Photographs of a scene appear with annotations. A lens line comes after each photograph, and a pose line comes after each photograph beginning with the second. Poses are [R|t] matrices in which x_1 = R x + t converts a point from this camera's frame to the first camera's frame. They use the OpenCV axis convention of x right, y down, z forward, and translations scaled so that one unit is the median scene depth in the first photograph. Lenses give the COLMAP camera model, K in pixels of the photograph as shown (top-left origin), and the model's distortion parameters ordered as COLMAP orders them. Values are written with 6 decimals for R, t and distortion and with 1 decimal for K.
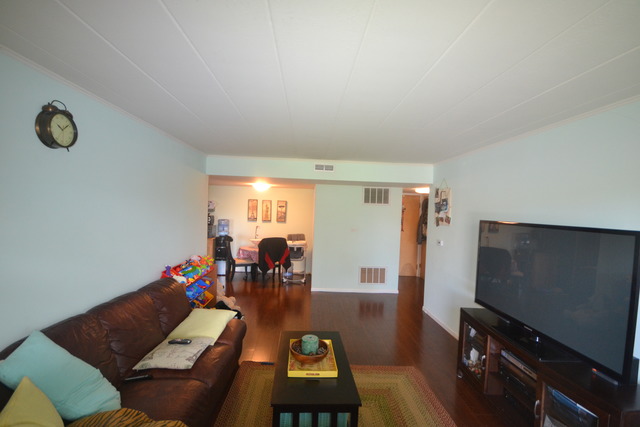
lens RADIAL K [[283.9, 0, 314.9], [0, 283.9, 211.7], [0, 0, 1]] dist [0.001922, -0.007133]
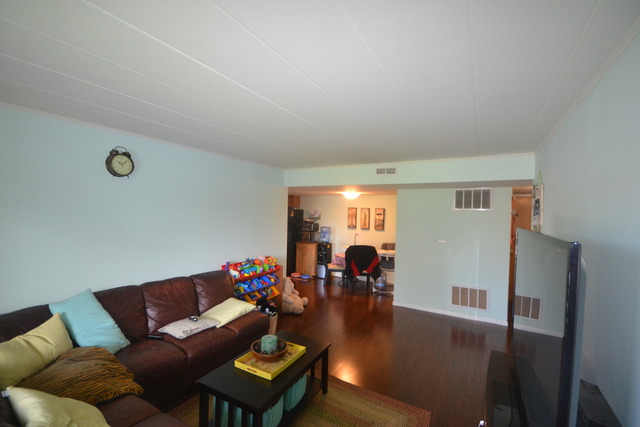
lens RADIAL K [[283.9, 0, 317.1], [0, 283.9, 212.8], [0, 0, 1]] dist [0.001922, -0.007133]
pose [[0.850136, -0.015043, -0.526348, 0.250521], [-0.000621, 0.999562, -0.029571, 0.006747], [0.526563, 0.025466, 0.849755, 0.072130]]
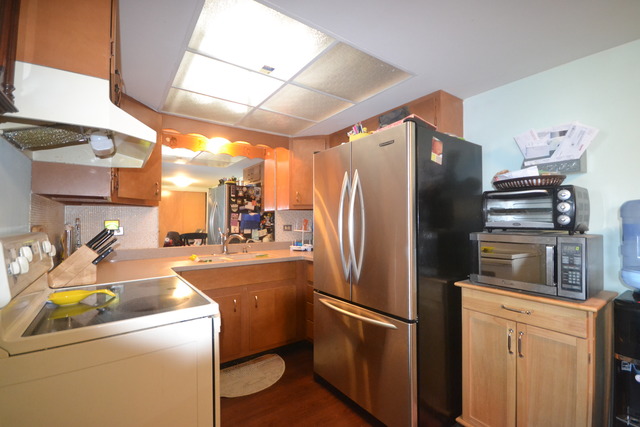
lens RADIAL K [[283.9, 0, 314.4], [0, 283.9, 216.4], [0, 0, 1]] dist [0.001922, -0.007133]
pose [[0.538590, -0.052371, -0.840939, -0.332161], [0.016191, 0.998525, -0.051815, 0.047880], [0.842413, 0.014291, 0.538644, 0.827069]]
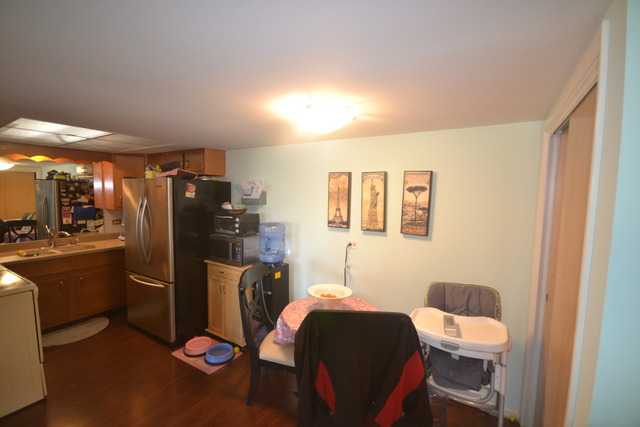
lens RADIAL K [[283.9, 0, 316.3], [0, 283.9, 214.9], [0, 0, 1]] dist [0.001922, -0.007133]
pose [[0.828128, 0.021477, -0.560128, -0.034700], [0.011366, 0.998417, 0.055087, -0.009250], [0.560424, -0.051986, 0.826572, 0.781893]]
